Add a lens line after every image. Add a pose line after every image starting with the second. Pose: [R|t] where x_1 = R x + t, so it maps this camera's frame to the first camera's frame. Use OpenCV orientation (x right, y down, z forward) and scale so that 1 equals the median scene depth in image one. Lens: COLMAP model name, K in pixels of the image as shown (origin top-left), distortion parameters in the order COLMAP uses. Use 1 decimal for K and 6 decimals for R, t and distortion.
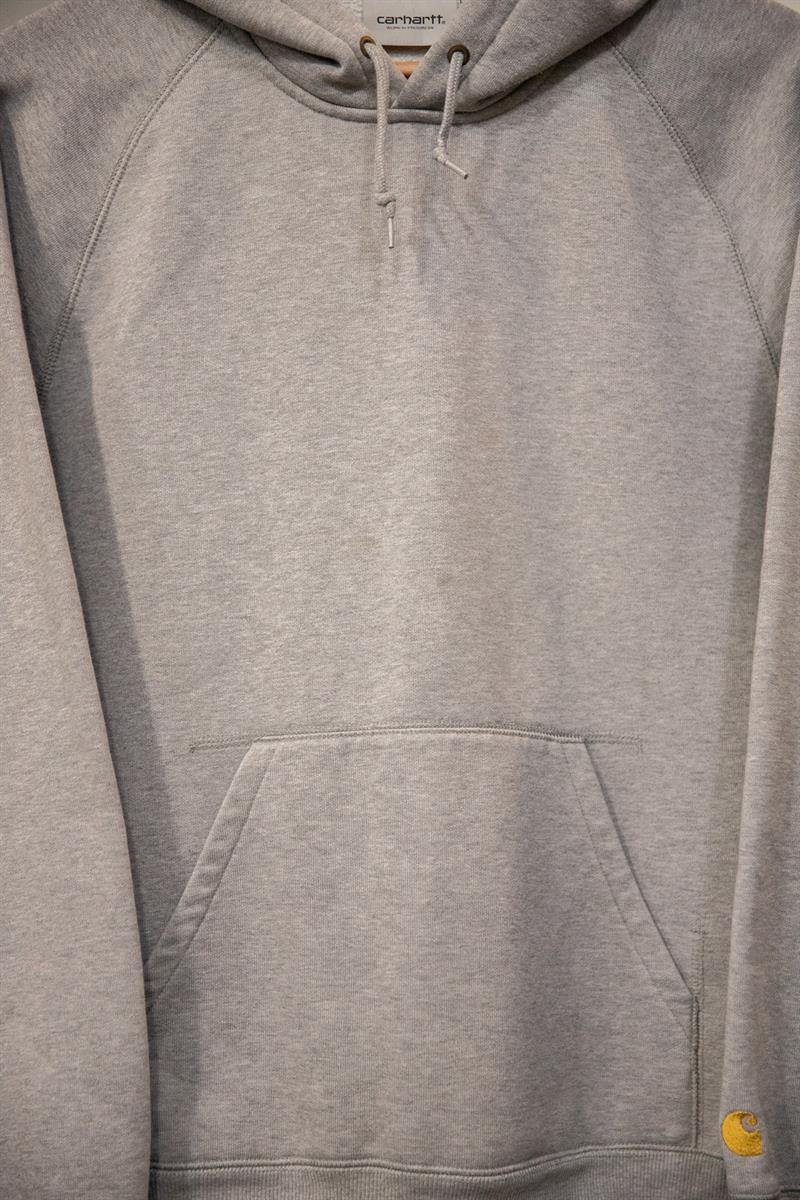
lens RADIAL K [[2179.4, 0, 388.2], [0, 2179.4, 613.9], [0, 0, 1]] dist [0.162299, 0.000000]
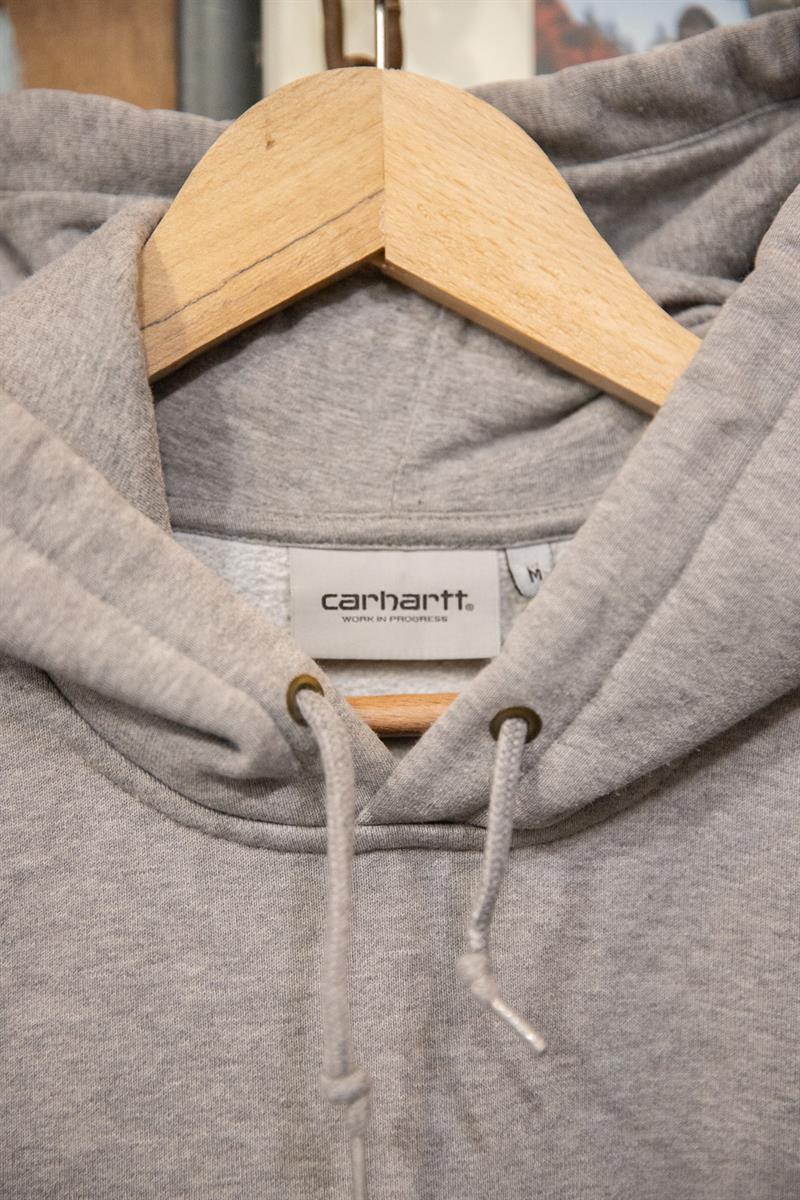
lens RADIAL K [[2107.1, 0, 400.3], [0, 2107.1, 602.0], [0, 0, 1]] dist [0.111078, 0.000000]
pose [[0.997335, 0.008758, 0.072428, -0.020515], [-0.009765, 0.999860, 0.013572, -0.280793], [-0.072299, -0.014243, 0.997281, 0.585235]]
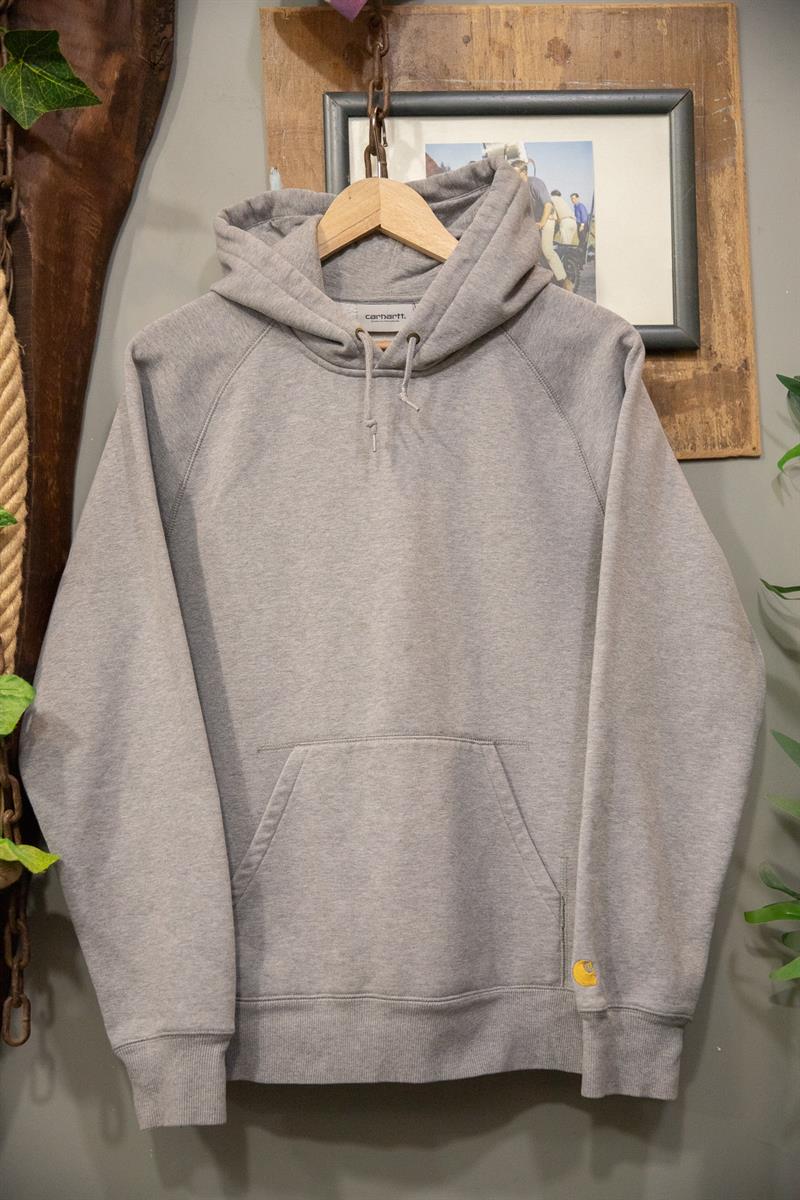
lens RADIAL K [[1610.5, 0, 407.0], [0, 1610.5, 608.2], [0, 0, 1]] dist [0.081856, 0.000000]
pose [[0.999933, -0.009978, 0.005907, 0.017417], [0.010164, 0.999427, -0.032281, -0.005860], [-0.005582, 0.032339, 0.999461, -0.235228]]
